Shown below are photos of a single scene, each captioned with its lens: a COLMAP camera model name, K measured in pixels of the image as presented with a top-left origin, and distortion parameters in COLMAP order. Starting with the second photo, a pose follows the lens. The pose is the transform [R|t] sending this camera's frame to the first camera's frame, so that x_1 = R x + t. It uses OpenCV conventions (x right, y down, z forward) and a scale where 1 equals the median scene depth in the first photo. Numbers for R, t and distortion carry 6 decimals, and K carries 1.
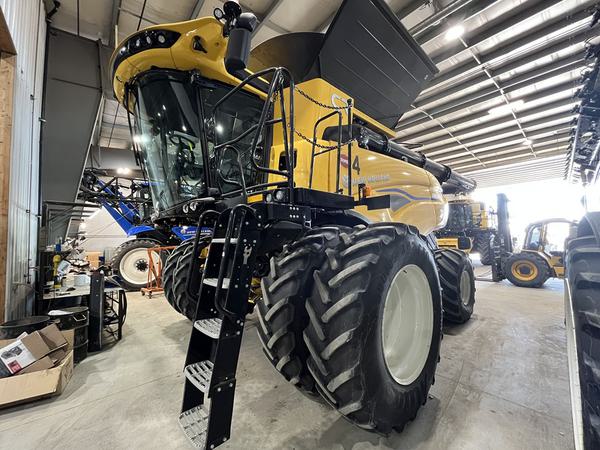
lens RADIAL K [[242.3, 0, 299.7], [0, 242.3, 228.1], [0, 0, 1]] dist [-0.000370, 0.000011]
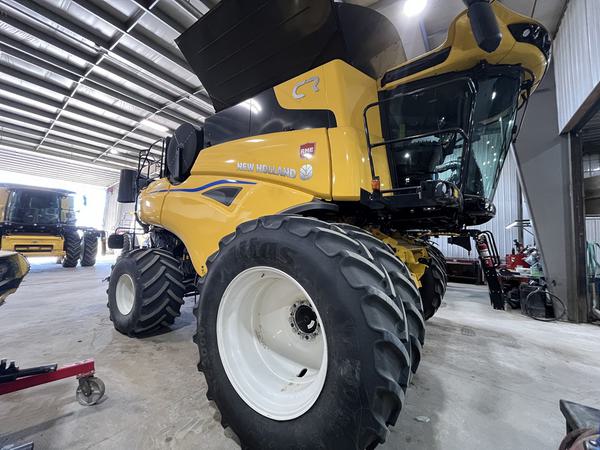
lens RADIAL K [[242.3, 0, 300.2], [0, 242.3, 224.7], [0, 0, 1]] dist [-0.000370, 0.000011]
pose [[-0.202623, 0.076927, 0.976231, -0.351225], [-0.063875, 0.993748, -0.091565, 0.023855], [-0.977171, -0.080910, -0.196443, 0.493035]]
